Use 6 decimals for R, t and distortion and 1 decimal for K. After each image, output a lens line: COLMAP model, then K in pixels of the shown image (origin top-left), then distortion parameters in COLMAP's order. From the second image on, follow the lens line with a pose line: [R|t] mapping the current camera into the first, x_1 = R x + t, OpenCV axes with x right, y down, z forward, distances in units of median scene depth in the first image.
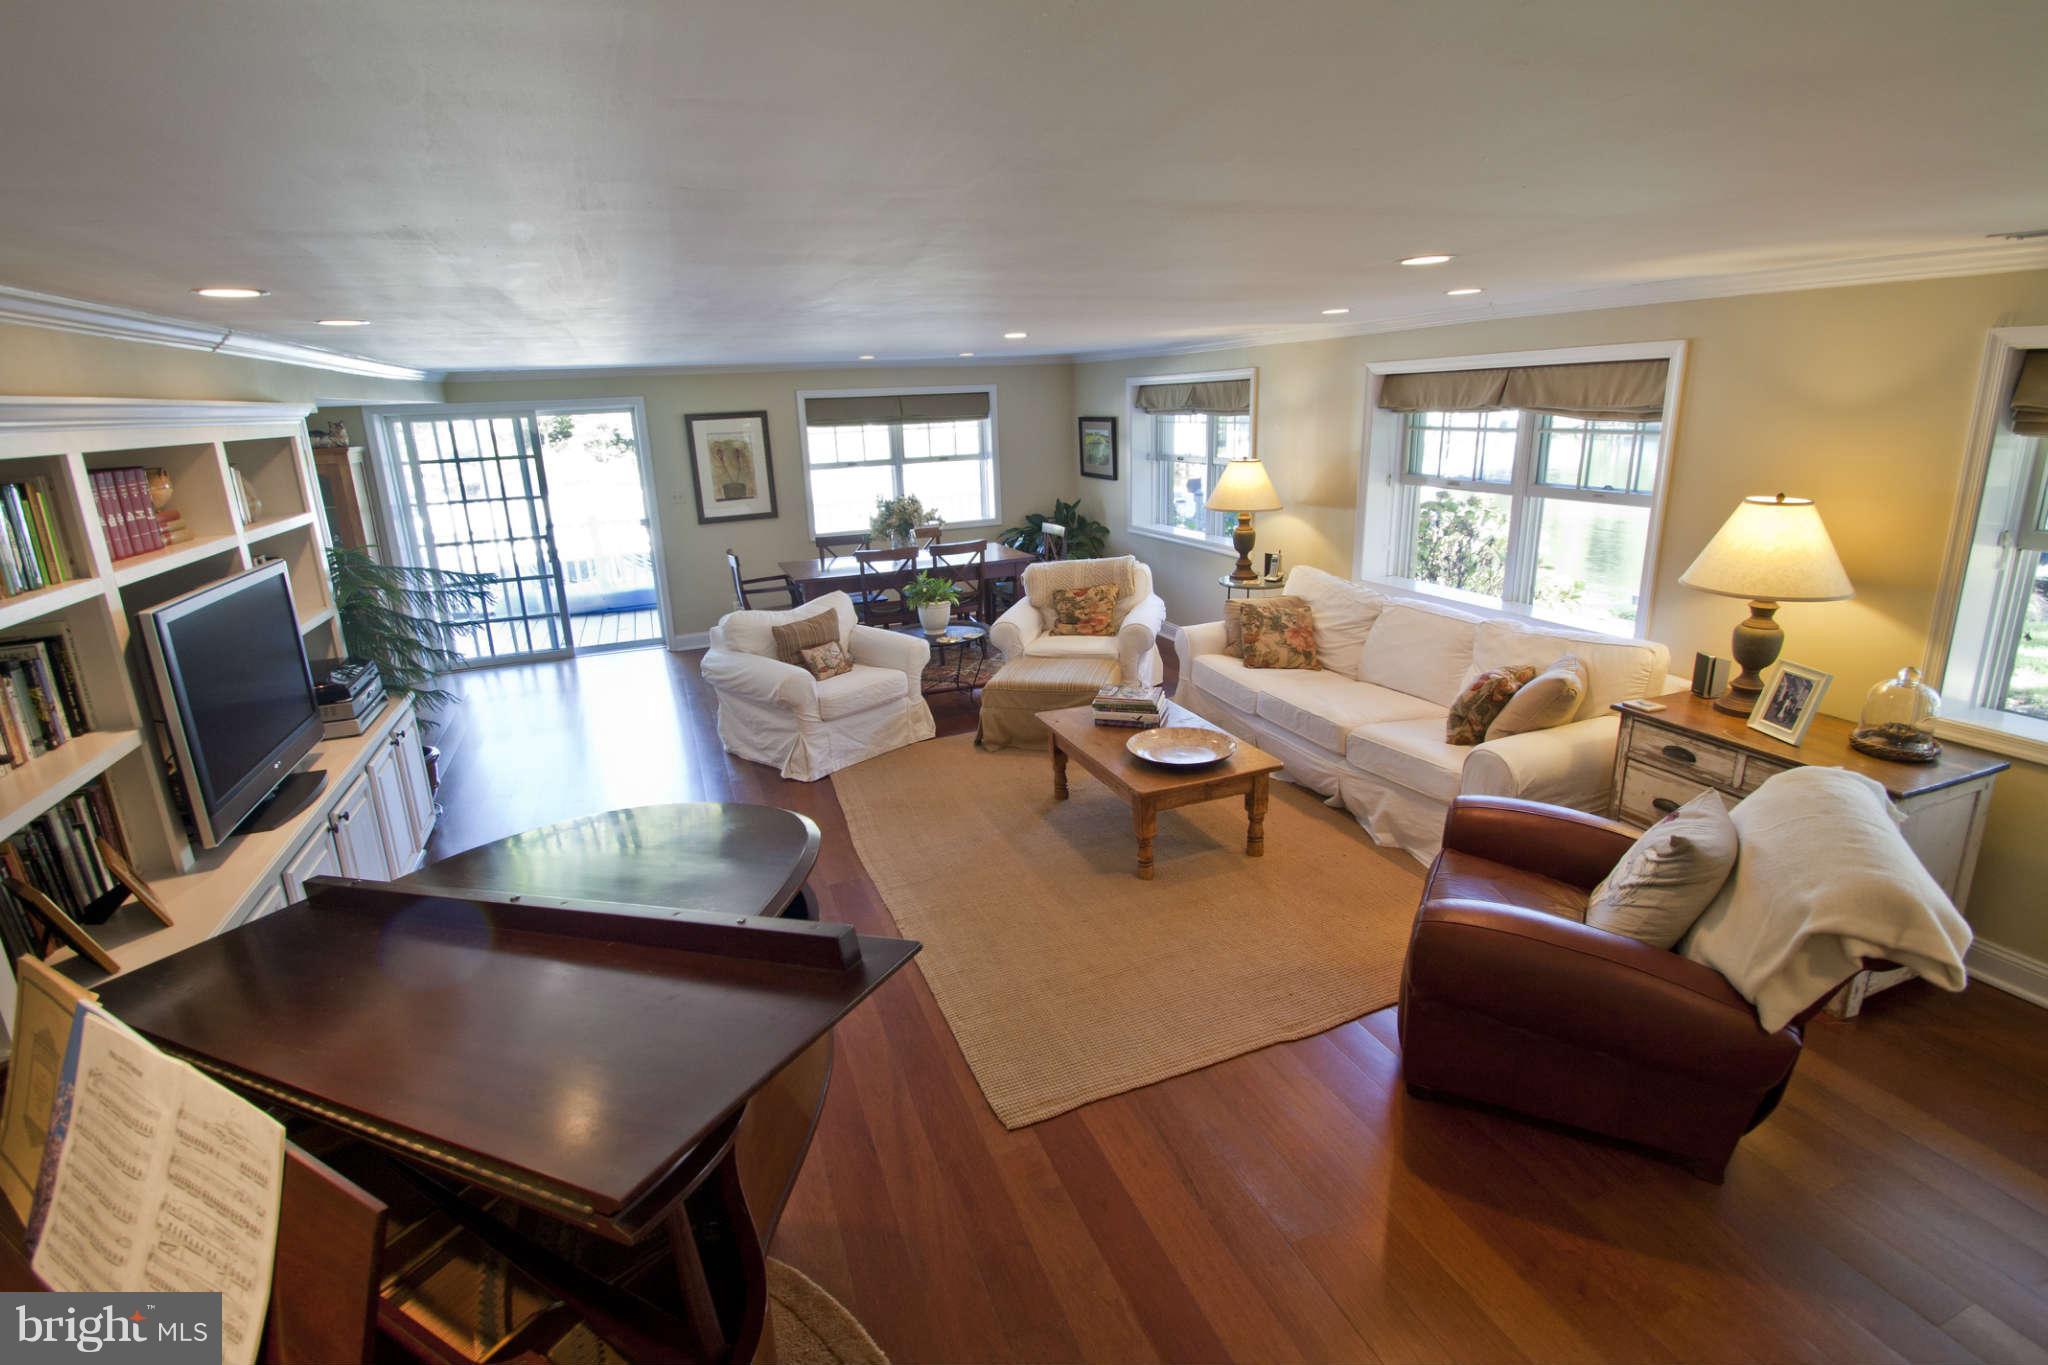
lens RADIAL K [[951.0, 0, 1008.6], [0, 951.0, 648.9], [0, 0, 1]] dist [0.015406, -0.016800]
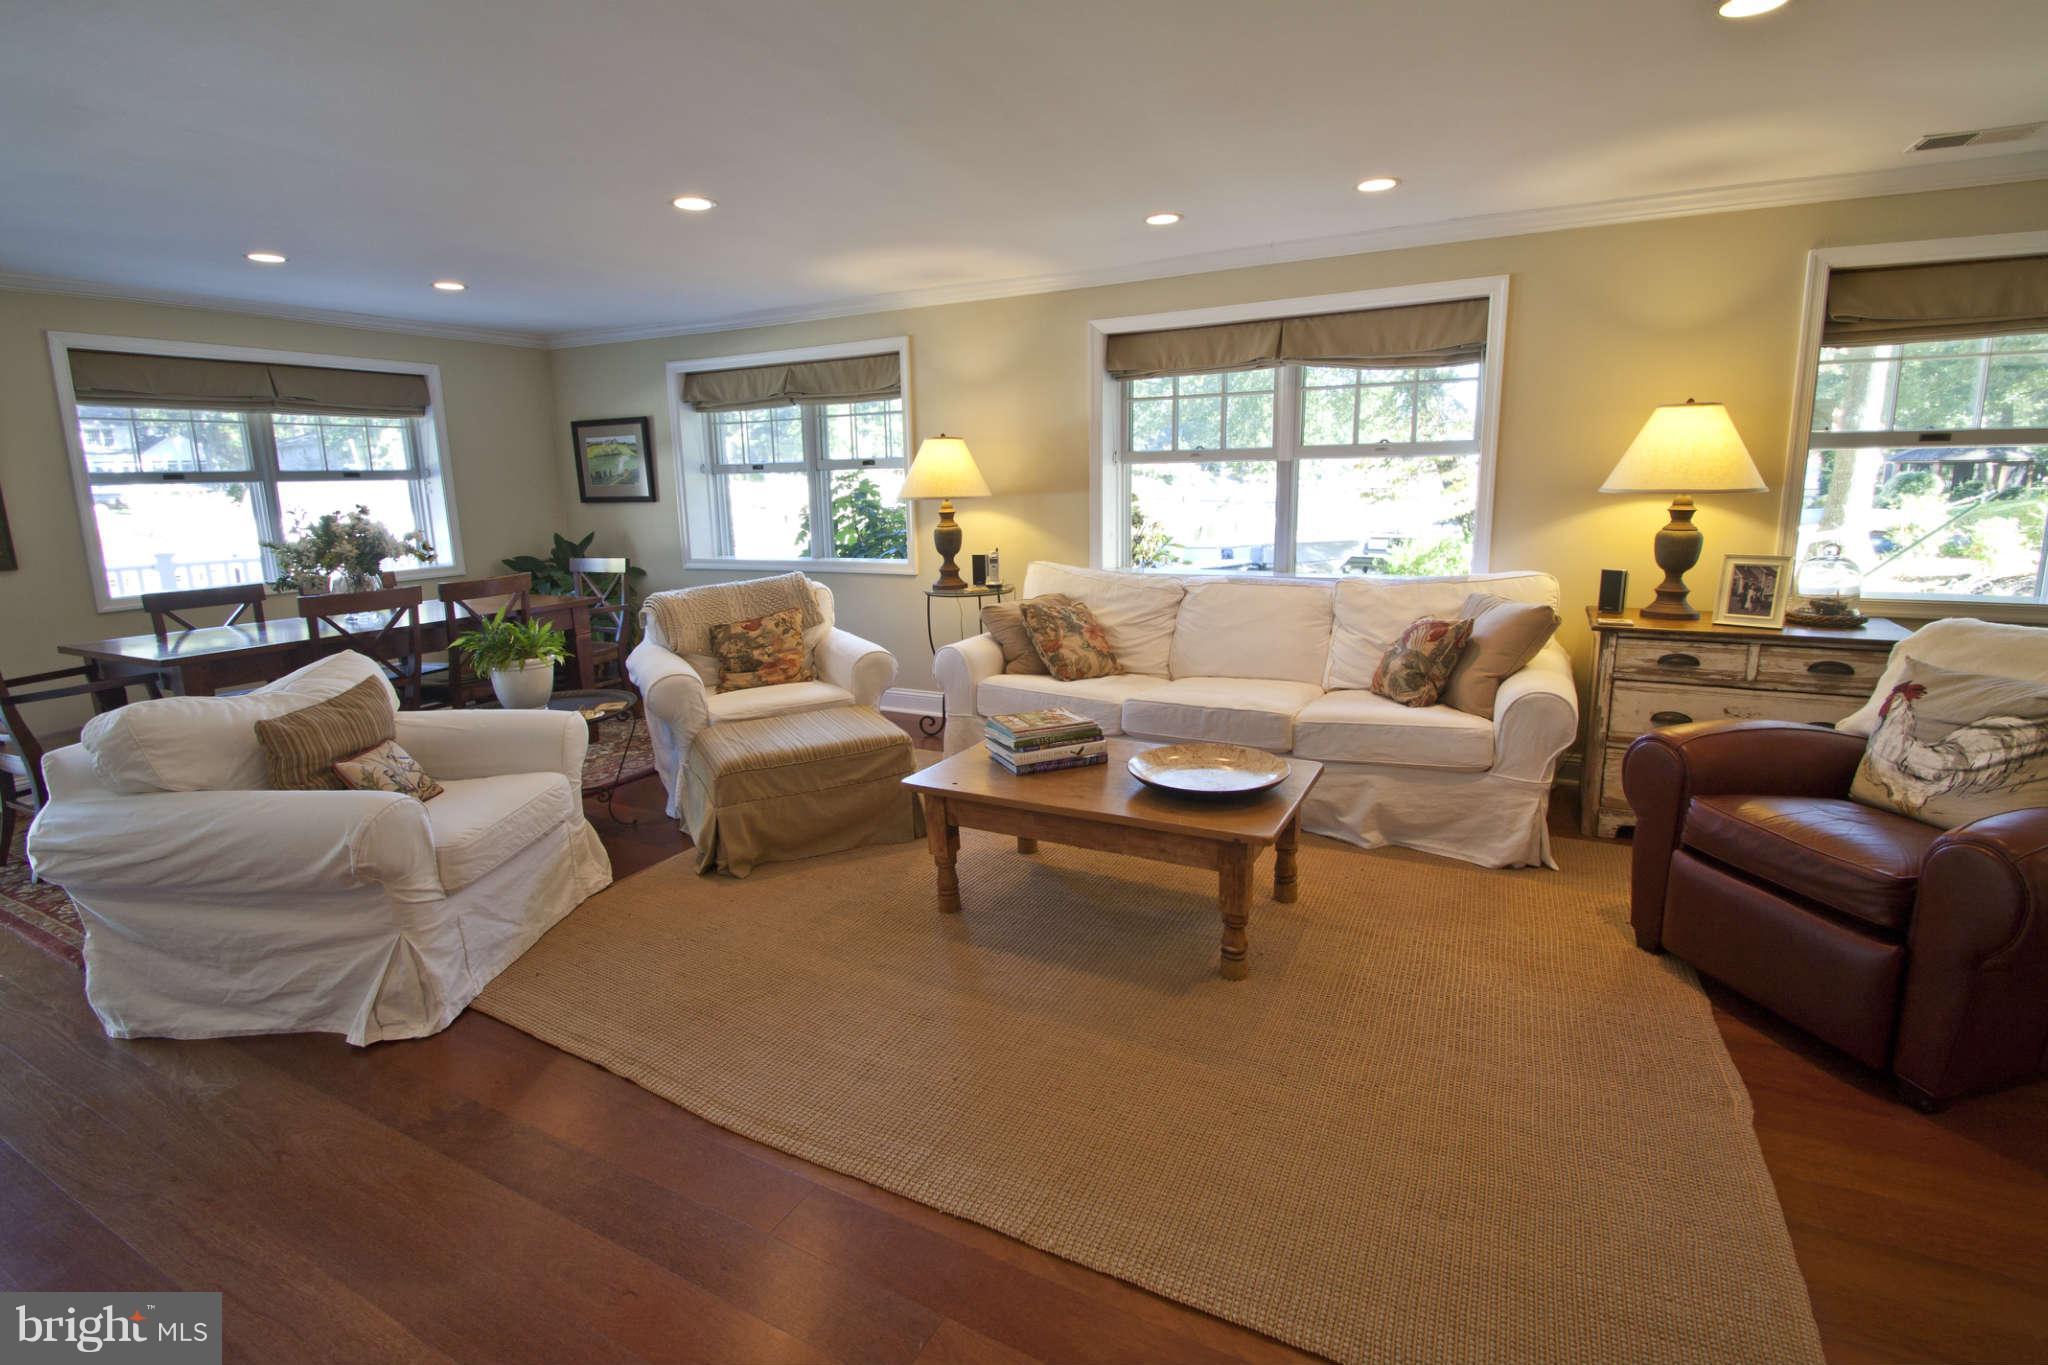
lens RADIAL K [[951.0, 0, 1008.6], [0, 951.0, 648.9], [0, 0, 1]] dist [0.015406, -0.016800]
pose [[0.755271, -0.094740, 0.648529, -0.263444], [0.159419, 0.986335, -0.041570, 0.017699], [-0.635728, 0.134785, 0.760054, 0.415588]]
